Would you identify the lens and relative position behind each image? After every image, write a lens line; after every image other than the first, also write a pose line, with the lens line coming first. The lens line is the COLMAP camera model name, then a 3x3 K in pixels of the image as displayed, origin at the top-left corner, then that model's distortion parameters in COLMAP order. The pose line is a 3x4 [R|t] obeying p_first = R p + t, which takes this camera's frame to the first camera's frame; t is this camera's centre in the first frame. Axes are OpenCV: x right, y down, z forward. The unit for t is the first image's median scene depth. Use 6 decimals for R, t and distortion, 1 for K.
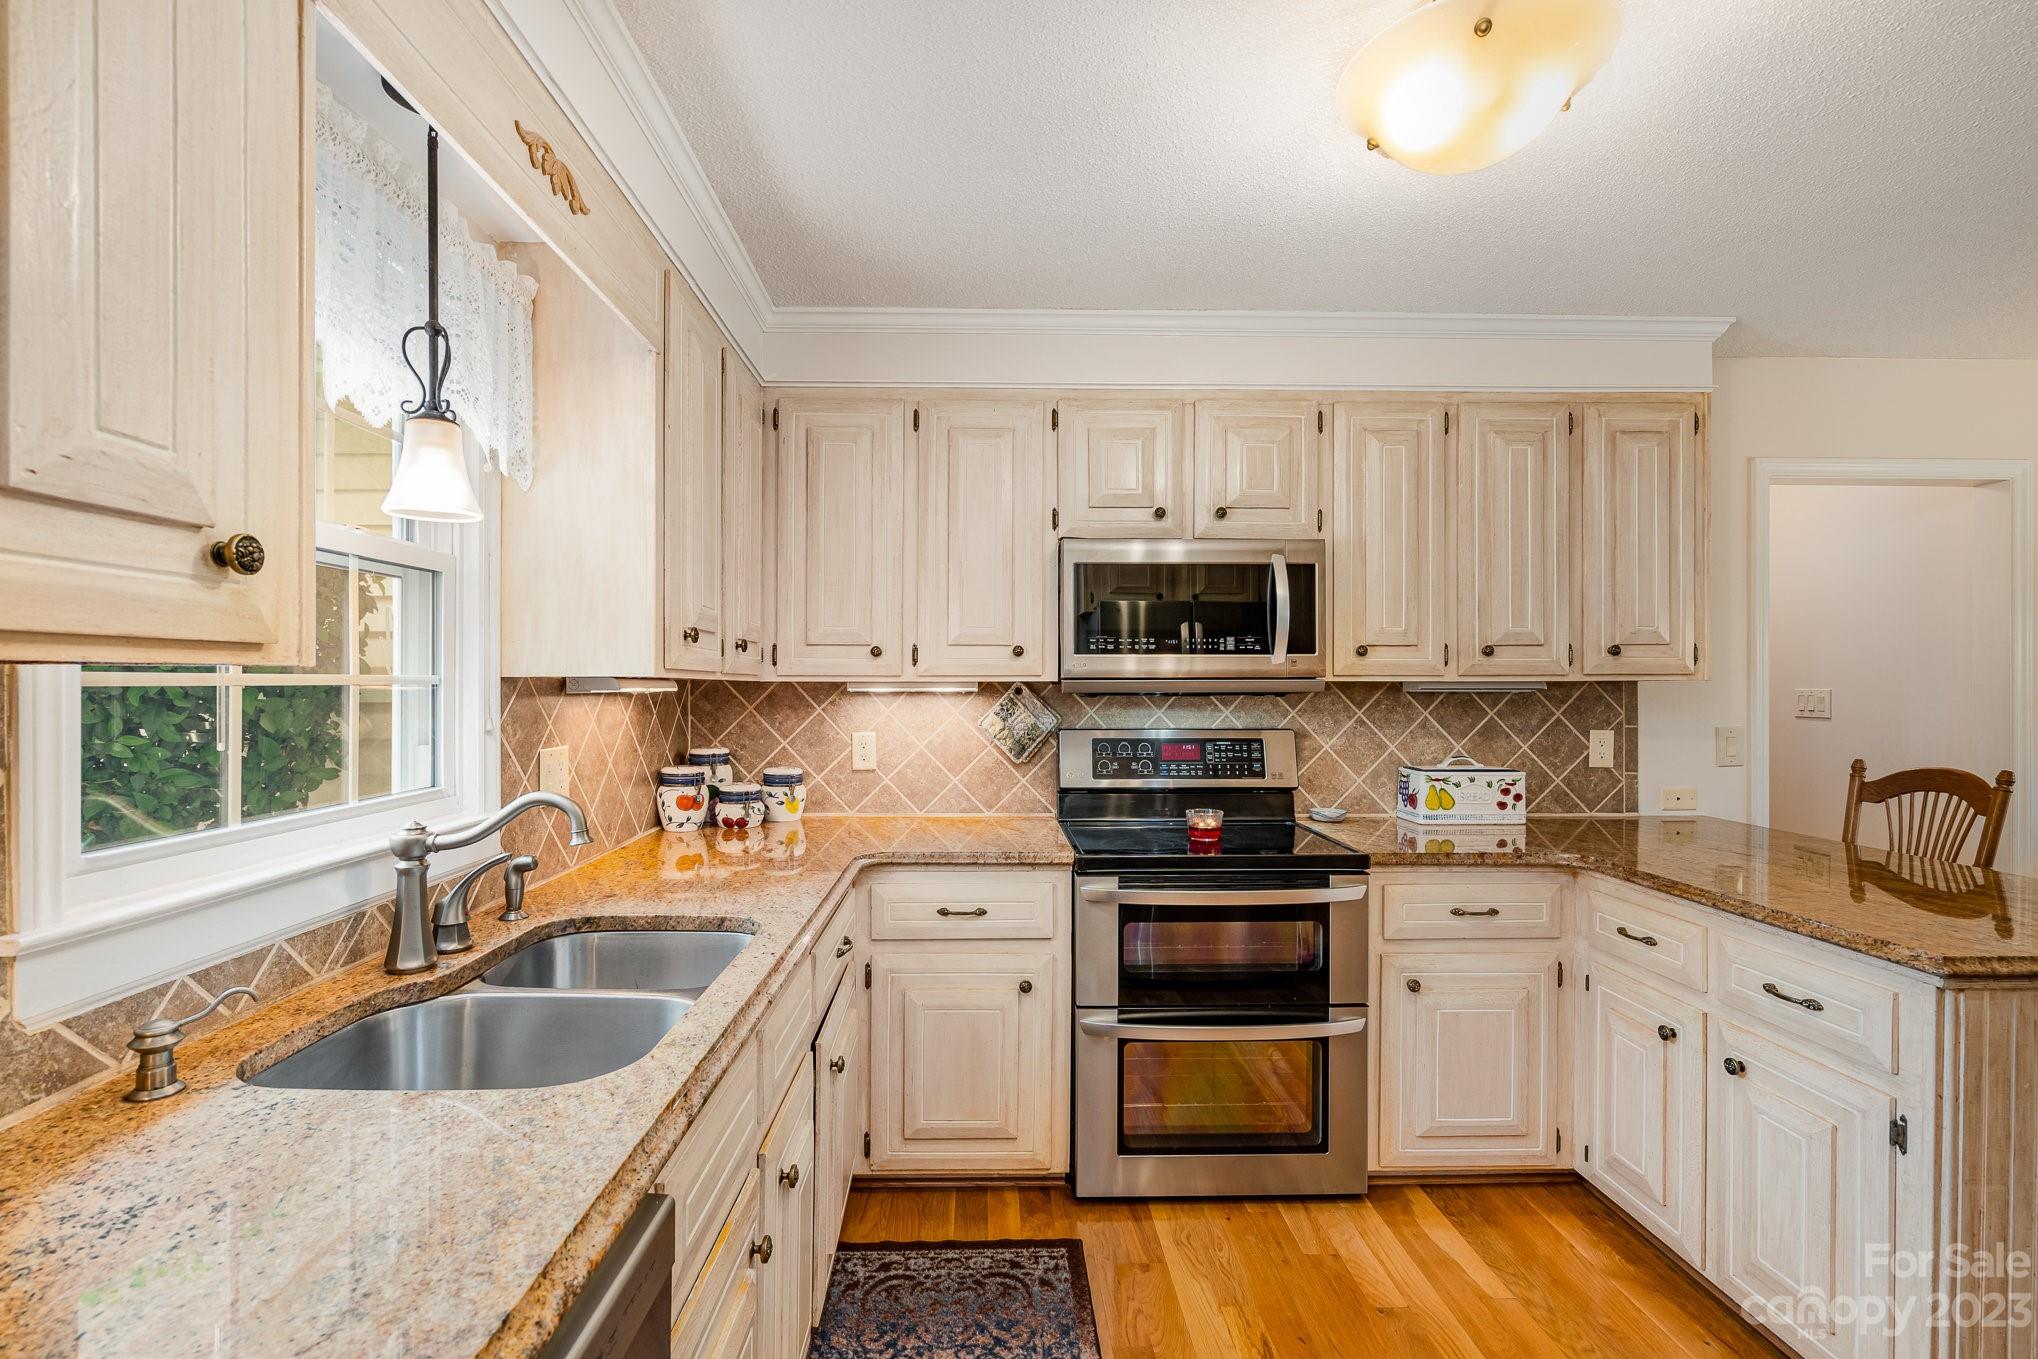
lens RADIAL K [[925.7, 0, 1011.3], [0, 925.7, 684.4], [0, 0, 1]] dist [0.003238, 0.000361]
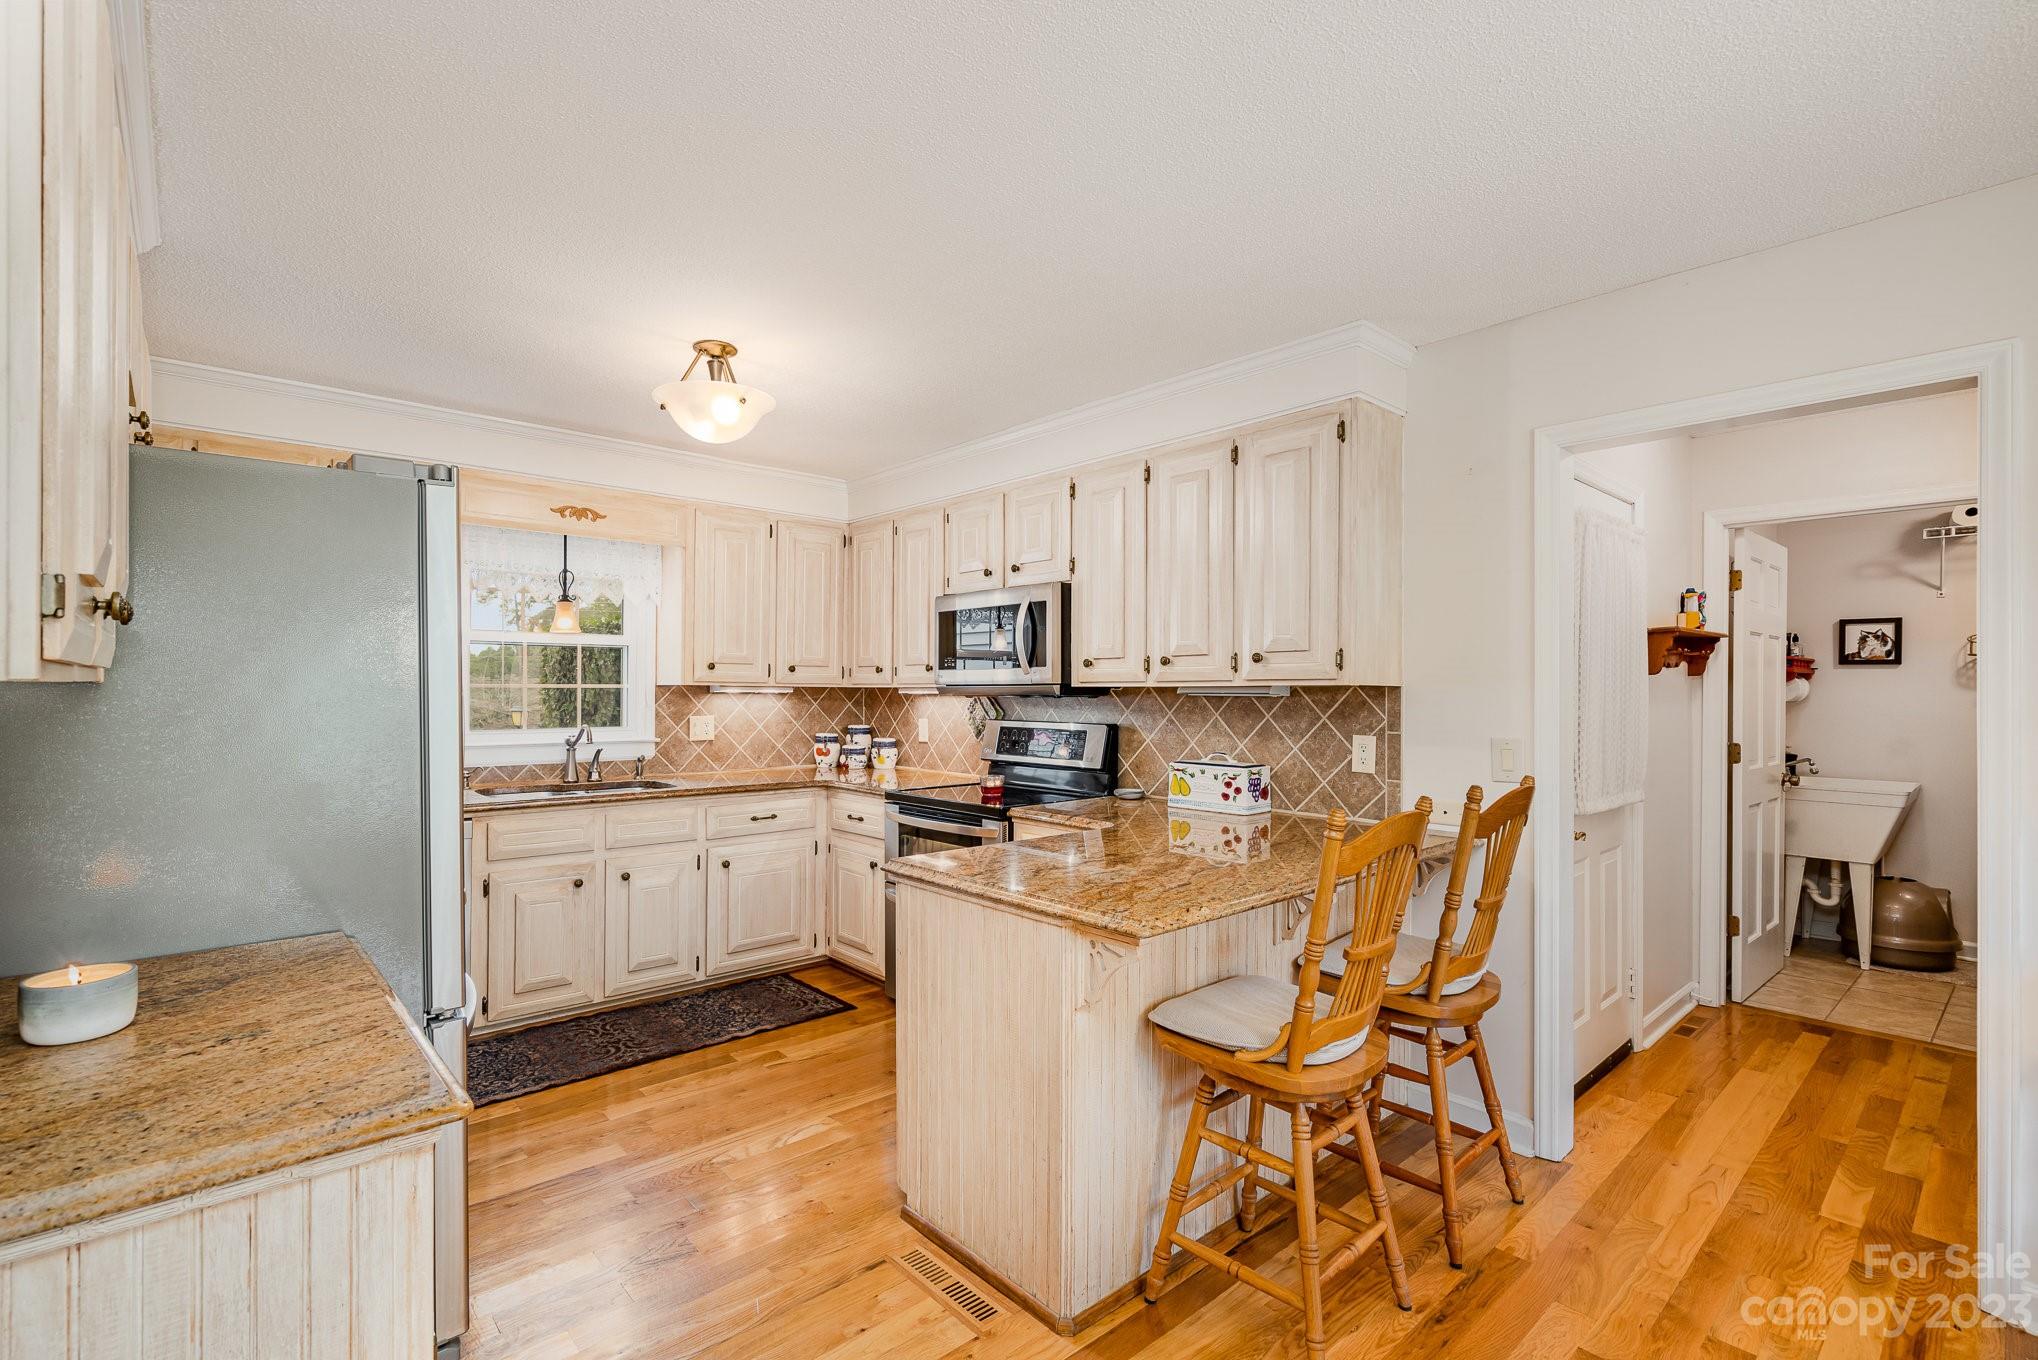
lens RADIAL K [[925.7, 0, 1002.6], [0, 925.7, 684.8], [0, 0, 1]] dist [0.003238, 0.000361]
pose [[0.645360, -0.002525, -0.763875, 1.155433], [-0.001291, 0.999989, -0.004397, -0.000096], [0.763878, 0.003824, 0.645350, 0.061170]]
